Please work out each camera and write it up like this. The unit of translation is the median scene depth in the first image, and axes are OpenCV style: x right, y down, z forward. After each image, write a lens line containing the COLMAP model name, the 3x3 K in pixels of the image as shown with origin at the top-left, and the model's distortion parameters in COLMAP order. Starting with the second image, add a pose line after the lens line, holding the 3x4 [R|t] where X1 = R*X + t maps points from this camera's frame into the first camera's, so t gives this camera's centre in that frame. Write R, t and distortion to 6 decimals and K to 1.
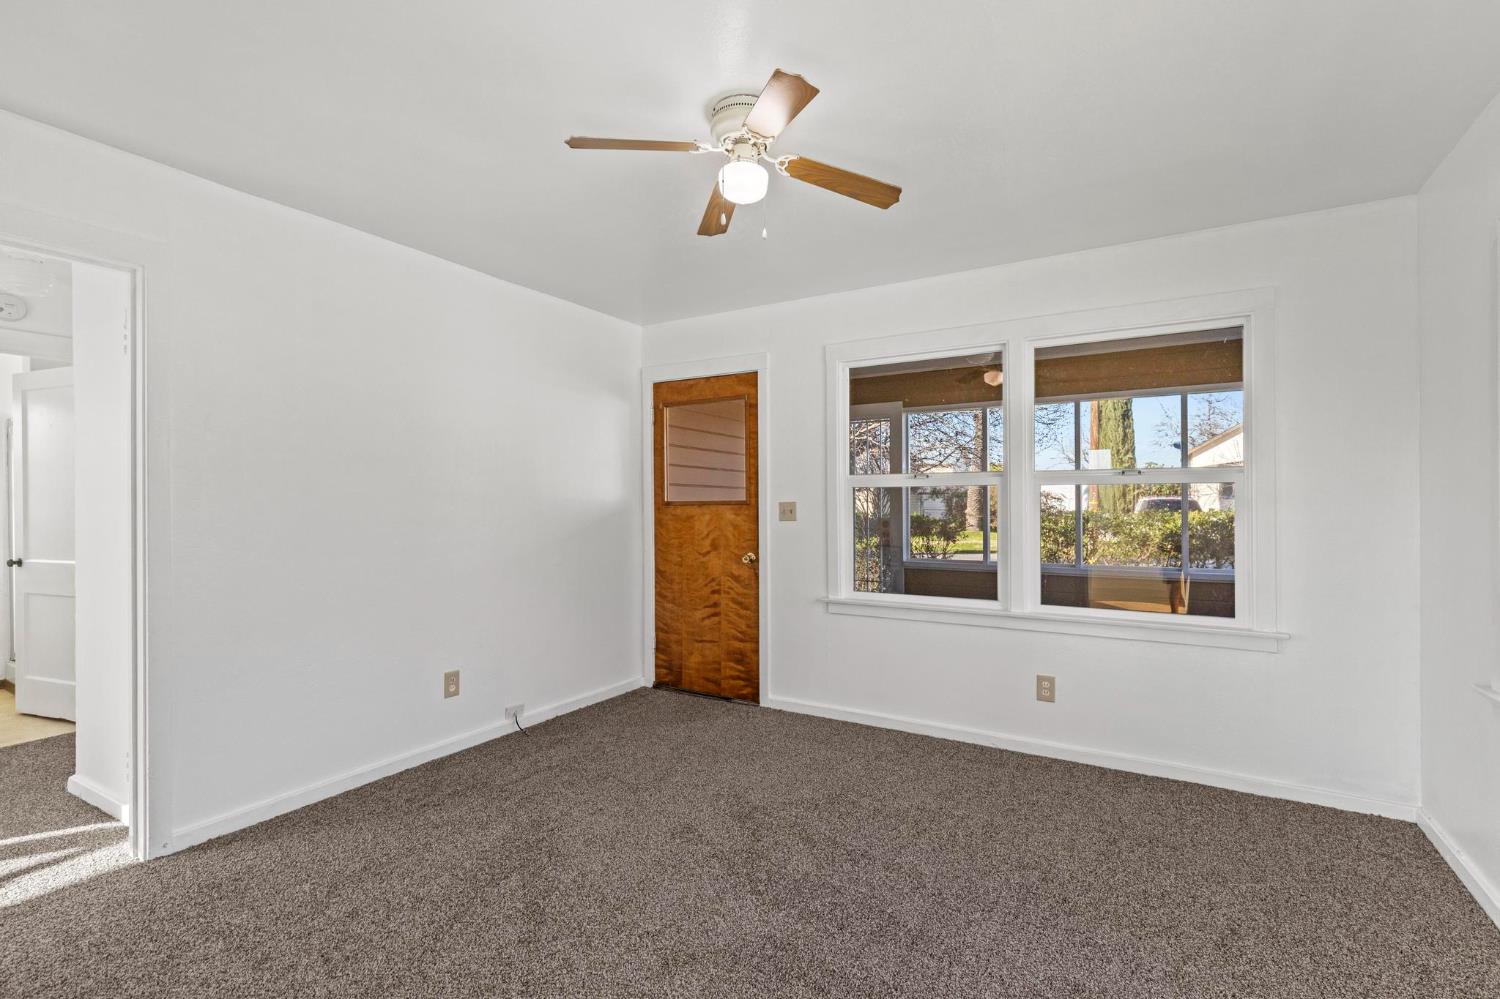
lens RADIAL K [[715.0, 0, 750.0], [0, 715.0, 499.5], [0, 0, 1]] dist [-0.001477, -0.000874]
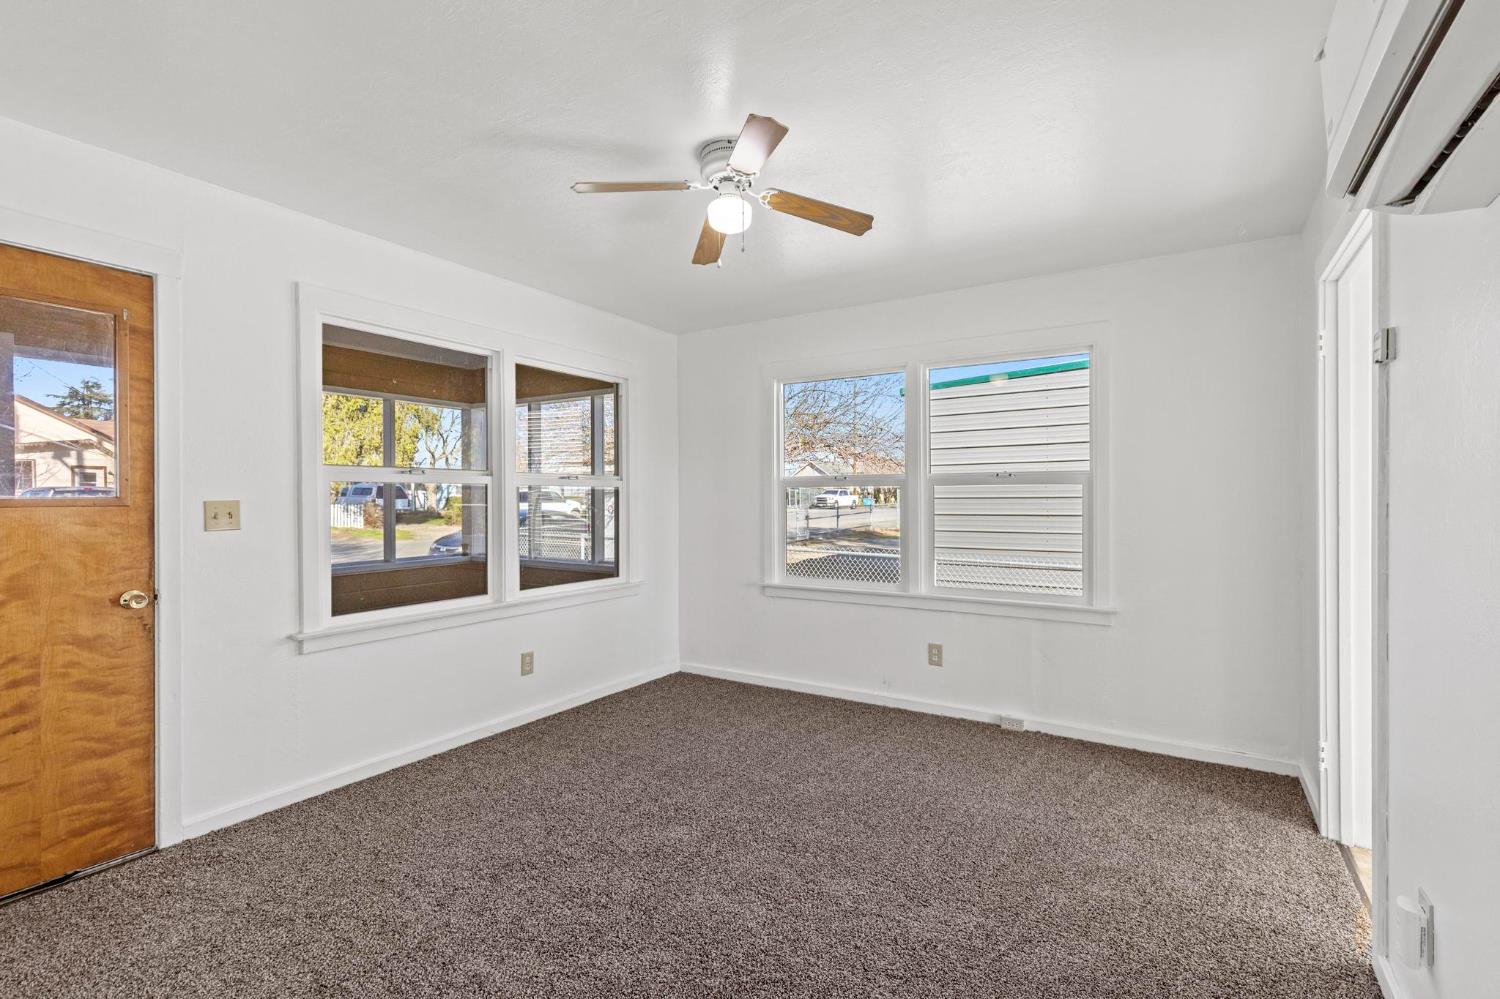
lens RADIAL K [[703.2, 0, 750.0], [0, 703.2, 499.5], [0, 0, 1]] dist [0.060925, -0.000131]
pose [[0.009570, -0.000728, 0.999954, -0.628827], [-0.004590, 0.999989, 0.000772, -0.000679], [-0.999944, -0.004597, 0.009566, 0.547024]]
